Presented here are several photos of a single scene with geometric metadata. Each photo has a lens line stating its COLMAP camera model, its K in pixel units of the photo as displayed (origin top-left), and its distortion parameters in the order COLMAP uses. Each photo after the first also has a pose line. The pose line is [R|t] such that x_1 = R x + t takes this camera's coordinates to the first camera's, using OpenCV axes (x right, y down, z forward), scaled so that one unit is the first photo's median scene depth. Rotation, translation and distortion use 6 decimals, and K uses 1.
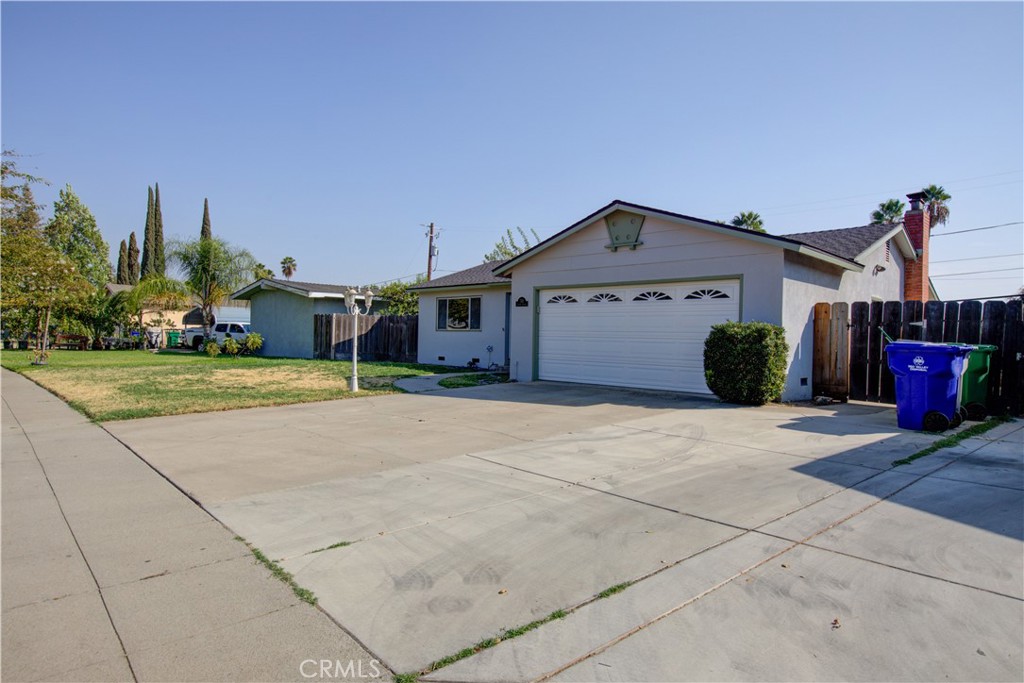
lens RADIAL K [[613.8, 0, 514.4], [0, 613.8, 356.3], [0, 0, 1]] dist [-0.005797, -0.001076]
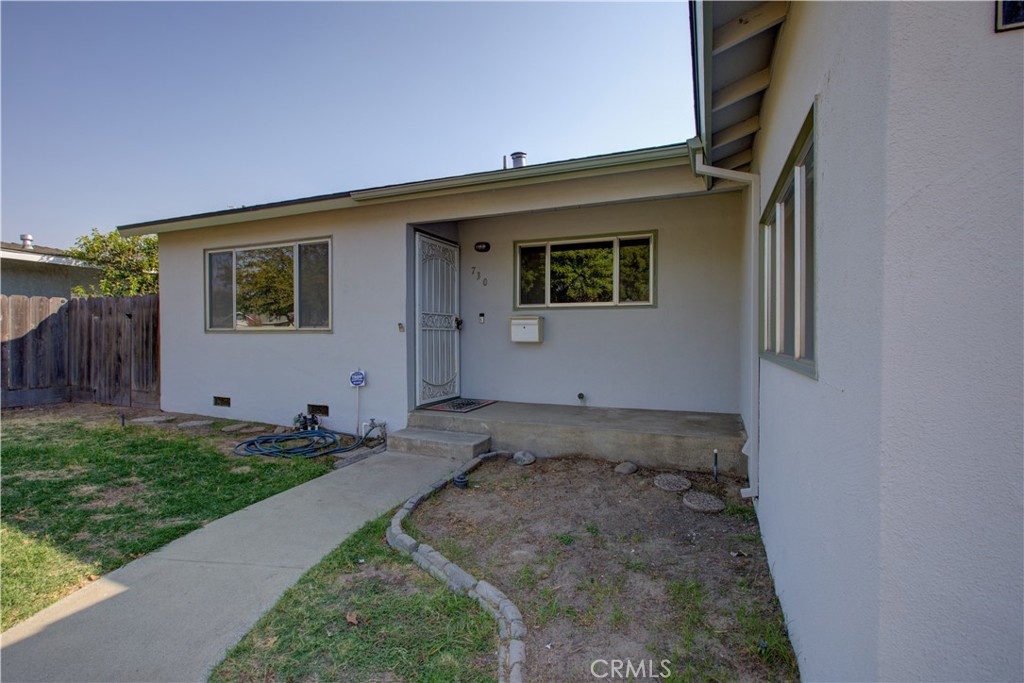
lens RADIAL K [[460.5, 0, 512.8], [0, 460.5, 352.2], [0, 0, 1]] dist [-0.001942, 0.004668]
pose [[0.932285, -0.031236, 0.360373, -0.047789], [0.026553, 0.999486, 0.017939, -0.027794], [-0.360748, -0.007155, 0.932636, 0.629910]]
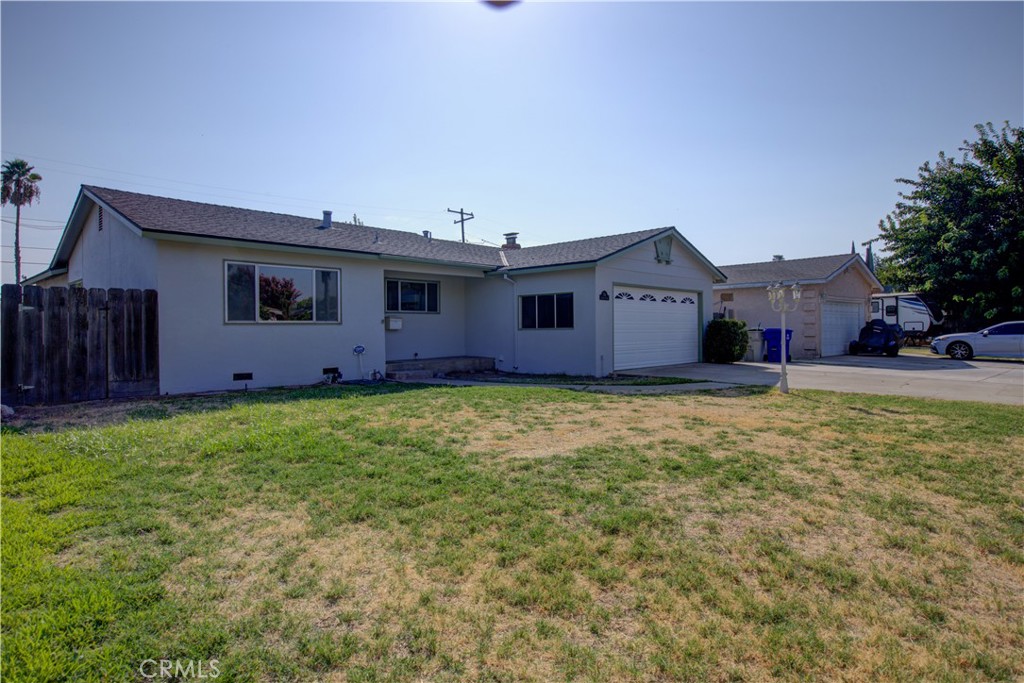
lens RADIAL K [[584.2, 0, 512.0], [0, 584.2, 341.5], [0, 0, 1]] dist [0.001148, 0.000574]
pose [[-0.023281, -0.040532, 0.998907, -0.604423], [0.036395, 0.998481, 0.041363, -0.037430], [-0.999066, 0.037318, -0.021771, 0.752140]]
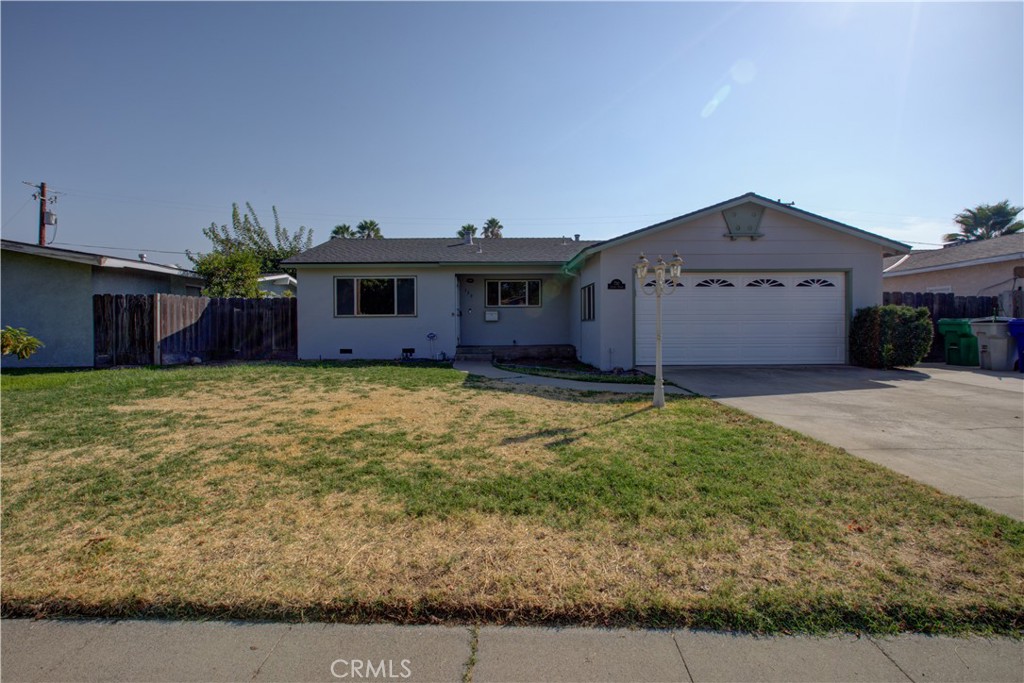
lens RADIAL K [[465.8, 0, 512.0], [0, 465.8, 341.5], [0, 0, 1]] dist [-0.010219, 0.004914]
pose [[0.701623, -0.054211, 0.710484, -0.390343], [0.041331, 0.998519, 0.035374, -0.021274], [-0.711349, 0.004546, 0.702824, 0.392868]]
